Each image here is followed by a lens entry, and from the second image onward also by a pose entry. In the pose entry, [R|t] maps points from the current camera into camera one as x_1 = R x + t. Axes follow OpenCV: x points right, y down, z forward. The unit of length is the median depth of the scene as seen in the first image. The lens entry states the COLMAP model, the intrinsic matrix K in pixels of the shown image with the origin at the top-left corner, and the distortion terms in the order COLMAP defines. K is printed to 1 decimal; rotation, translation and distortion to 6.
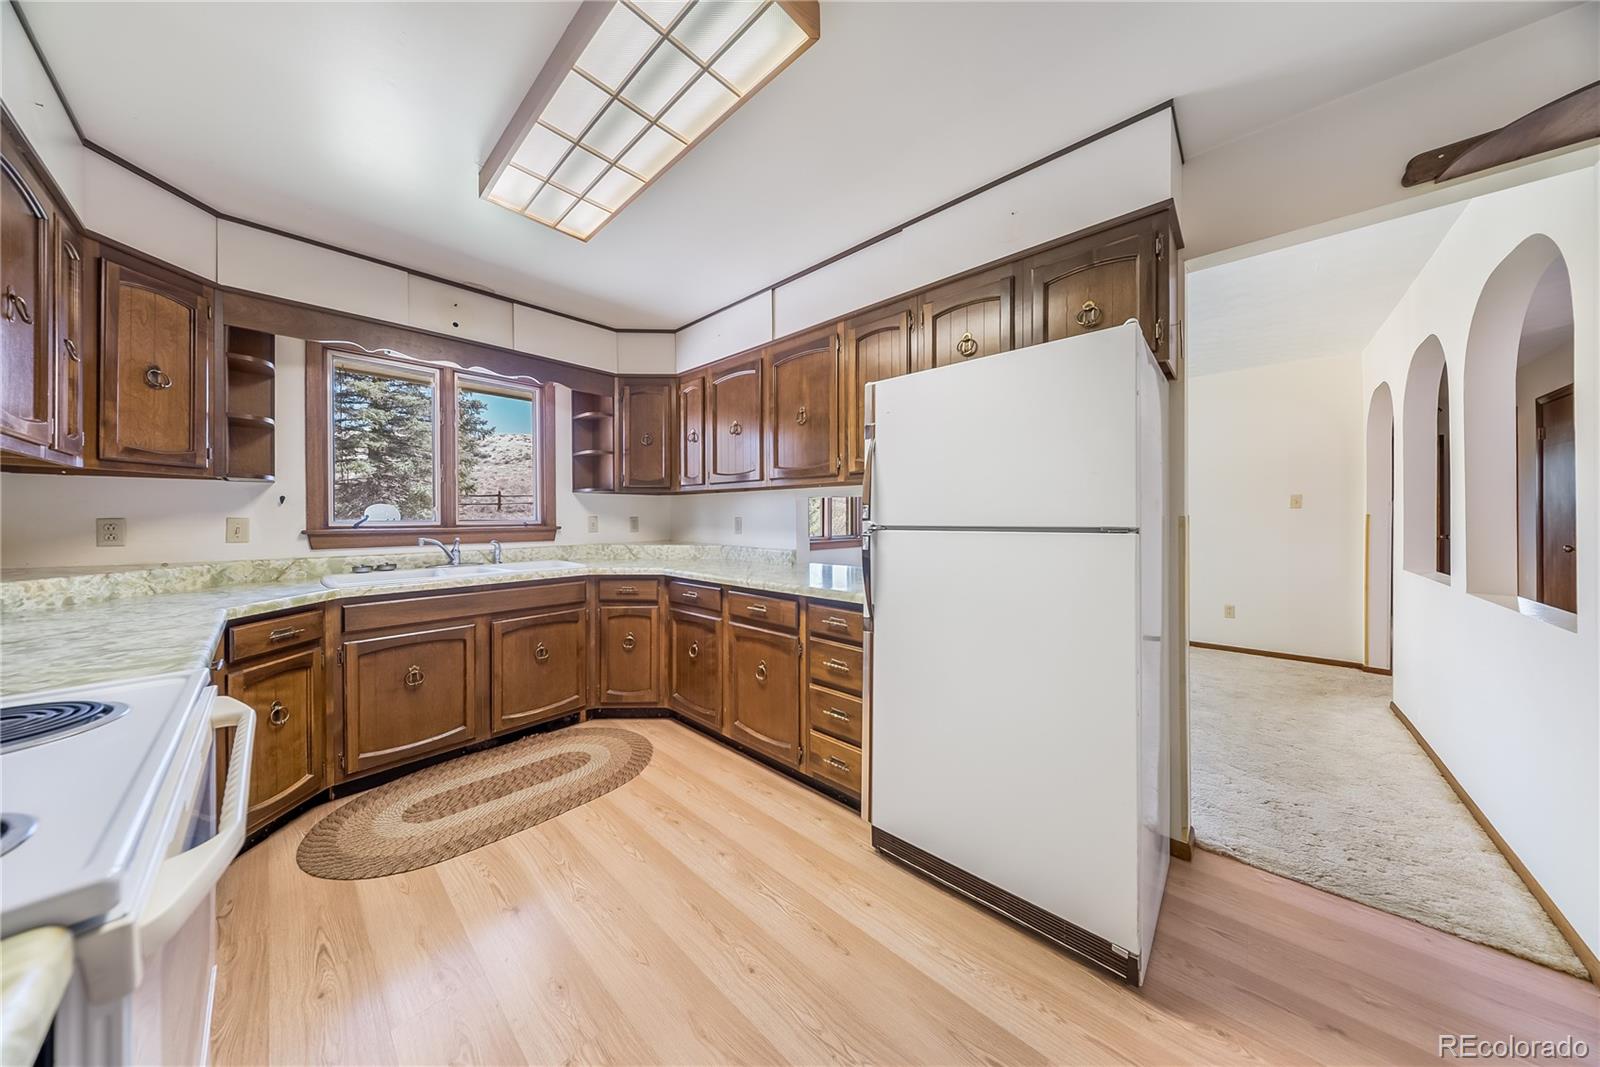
lens RADIAL K [[486.4, 0, 801.0], [0, 486.4, 513.9], [0, 0, 1]] dist [0.000094, -0.000011]
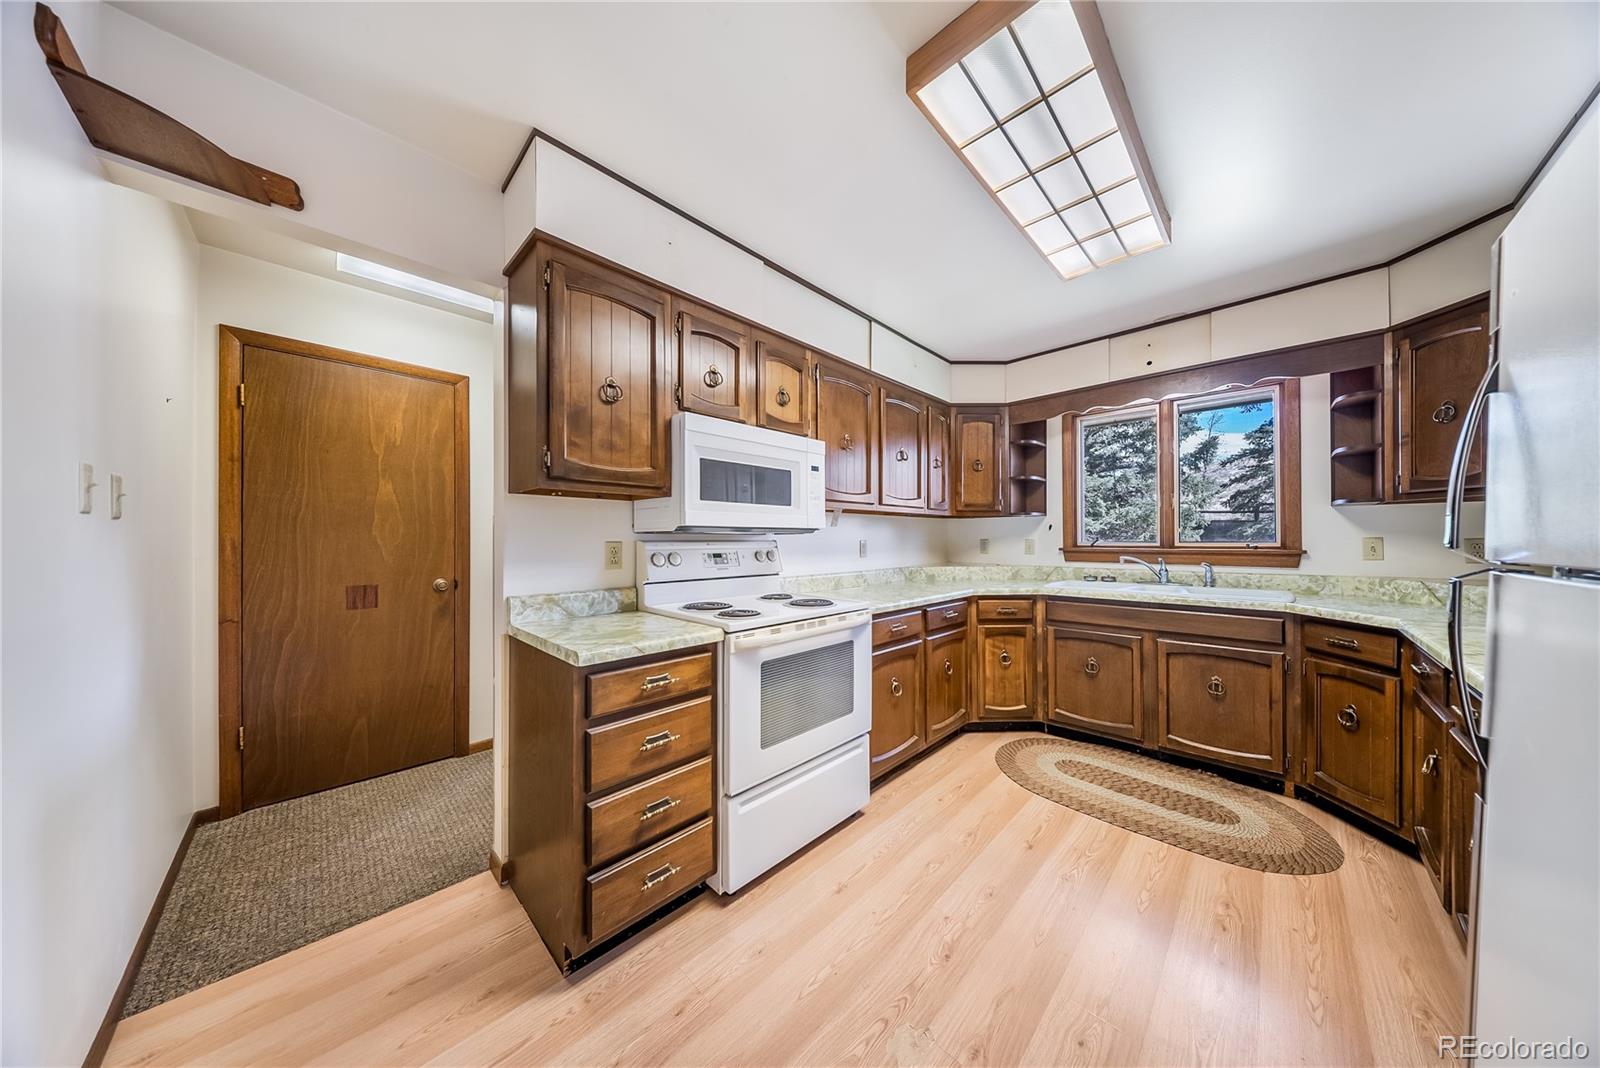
lens RADIAL K [[479.1, 0, 800.0], [0, 479.1, 534.0], [0, 0, 1]] dist [-0.000377, -0.000023]
pose [[-0.036672, -0.007686, -0.999298, 0.427450], [0.007814, 0.999938, -0.007978, -0.001646], [0.999297, -0.008101, -0.036609, 0.273737]]
